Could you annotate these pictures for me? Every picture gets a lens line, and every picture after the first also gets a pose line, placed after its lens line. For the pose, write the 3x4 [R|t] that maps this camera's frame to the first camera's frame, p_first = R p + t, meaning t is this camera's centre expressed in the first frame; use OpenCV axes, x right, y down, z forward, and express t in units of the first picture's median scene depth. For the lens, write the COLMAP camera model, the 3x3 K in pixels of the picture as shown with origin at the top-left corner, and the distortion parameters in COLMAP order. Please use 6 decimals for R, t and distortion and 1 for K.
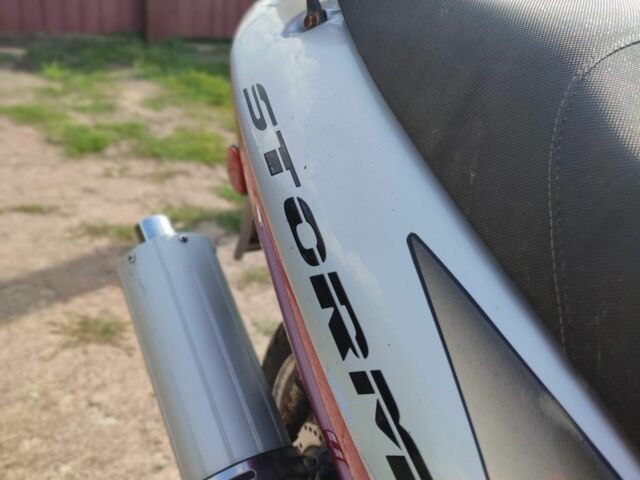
lens RADIAL K [[614.8, 0, 319.6], [0, 614.8, 239.4], [0, 0, 1]] dist [0.019873, 0.000000]
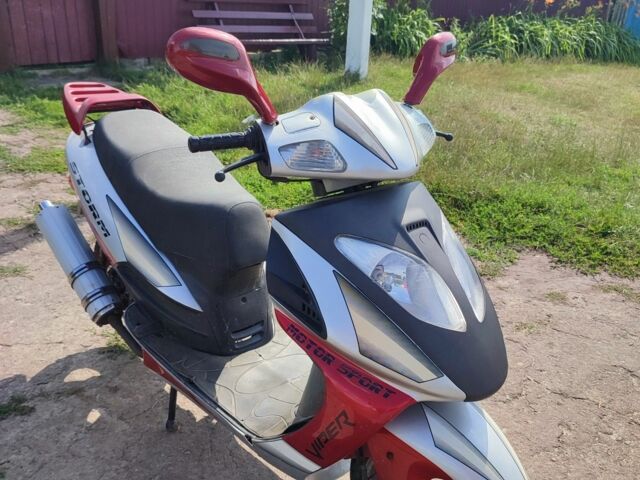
lens RADIAL K [[614.8, 0, 320.8], [0, 614.8, 240.9], [0, 0, 1]] dist [0.019873, 0.000000]
pose [[0.971362, -0.121615, 0.204124, 0.112036], [0.115180, 0.992407, 0.043159, 0.051197], [-0.207823, -0.018412, 0.977993, -0.625519]]
